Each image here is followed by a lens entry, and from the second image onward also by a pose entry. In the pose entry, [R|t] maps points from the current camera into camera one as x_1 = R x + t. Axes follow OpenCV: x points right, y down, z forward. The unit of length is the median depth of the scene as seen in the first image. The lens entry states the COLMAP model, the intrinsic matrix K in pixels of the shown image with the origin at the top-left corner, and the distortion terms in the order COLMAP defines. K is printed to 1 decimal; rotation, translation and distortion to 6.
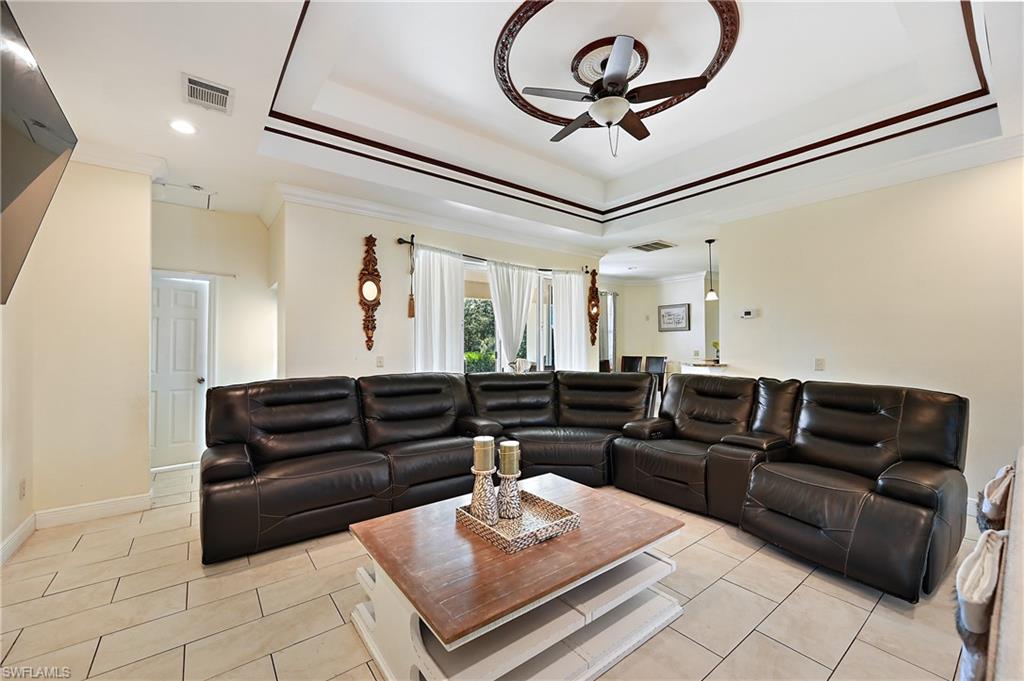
lens RADIAL K [[407.2, 0, 509.4], [0, 407.2, 343.2], [0, 0, 1]] dist [0.001695, 0.000059]
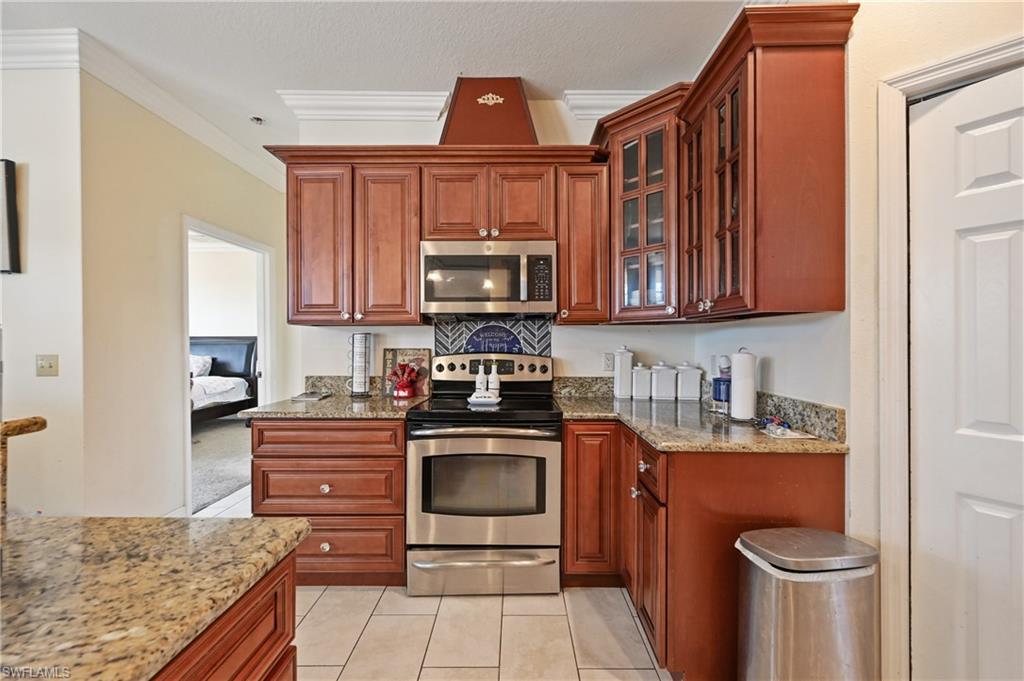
lens RADIAL K [[407.2, 0, 518.5], [0, 407.2, 341.1], [0, 0, 1]] dist [0.001695, 0.000059]
pose [[0.611584, 0.002643, 0.791175, 0.424054], [-0.005289, 0.999986, 0.000748, 0.008066], [-0.791162, -0.004642, 0.611589, 0.599142]]
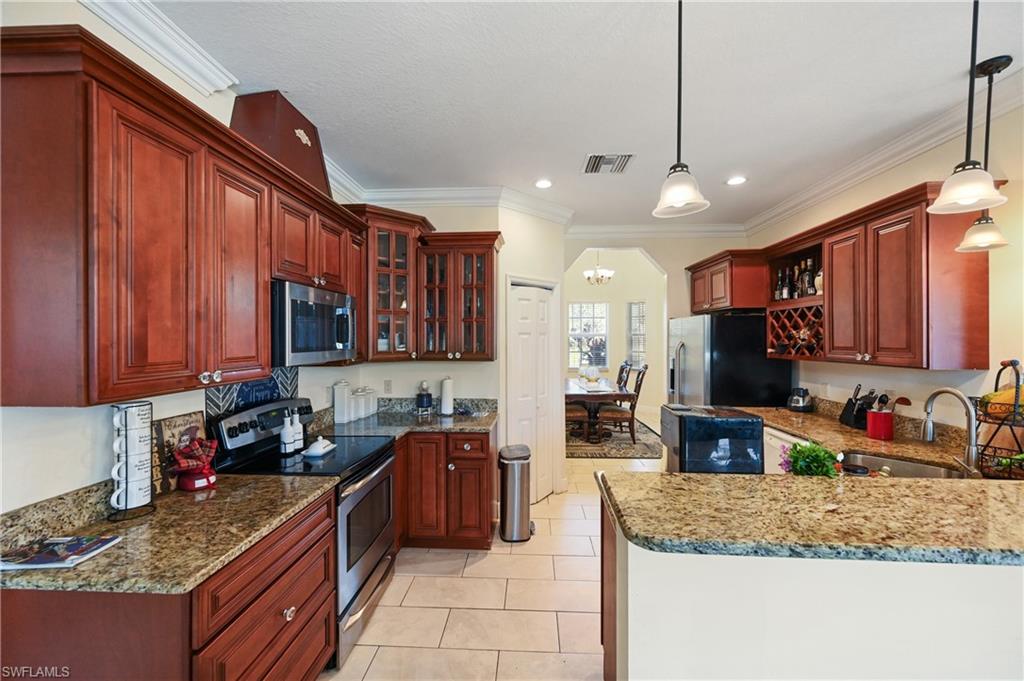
lens RADIAL K [[407.2, 0, 513.6], [0, 407.2, 340.6], [0, 0, 1]] dist [0.001695, 0.000059]
pose [[-0.755813, 0.000729, 0.654787, 0.356956], [0.000338, 1.000000, -0.000723, -0.022072], [-0.654787, -0.000326, -0.755813, 0.884147]]
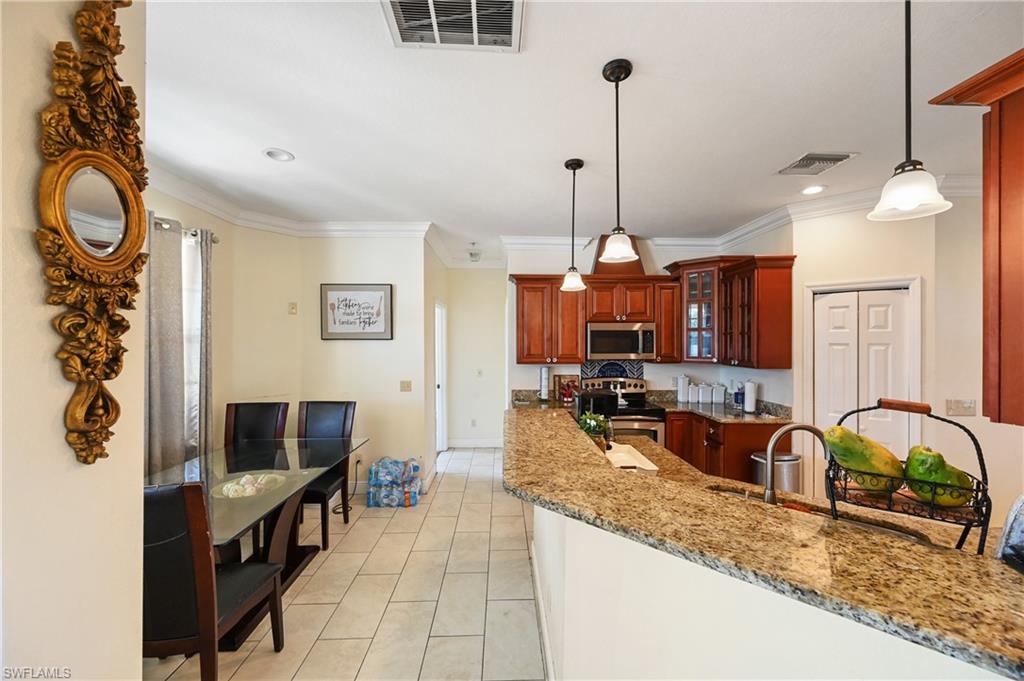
lens RADIAL K [[407.2, 0, 516.3], [0, 407.2, 341.5], [0, 0, 1]] dist [0.001695, 0.000059]
pose [[0.584328, 0.005574, 0.811498, 0.129756], [-0.008468, 0.999964, -0.000770, -0.029290], [-0.811473, -0.006422, 0.584354, 0.581090]]
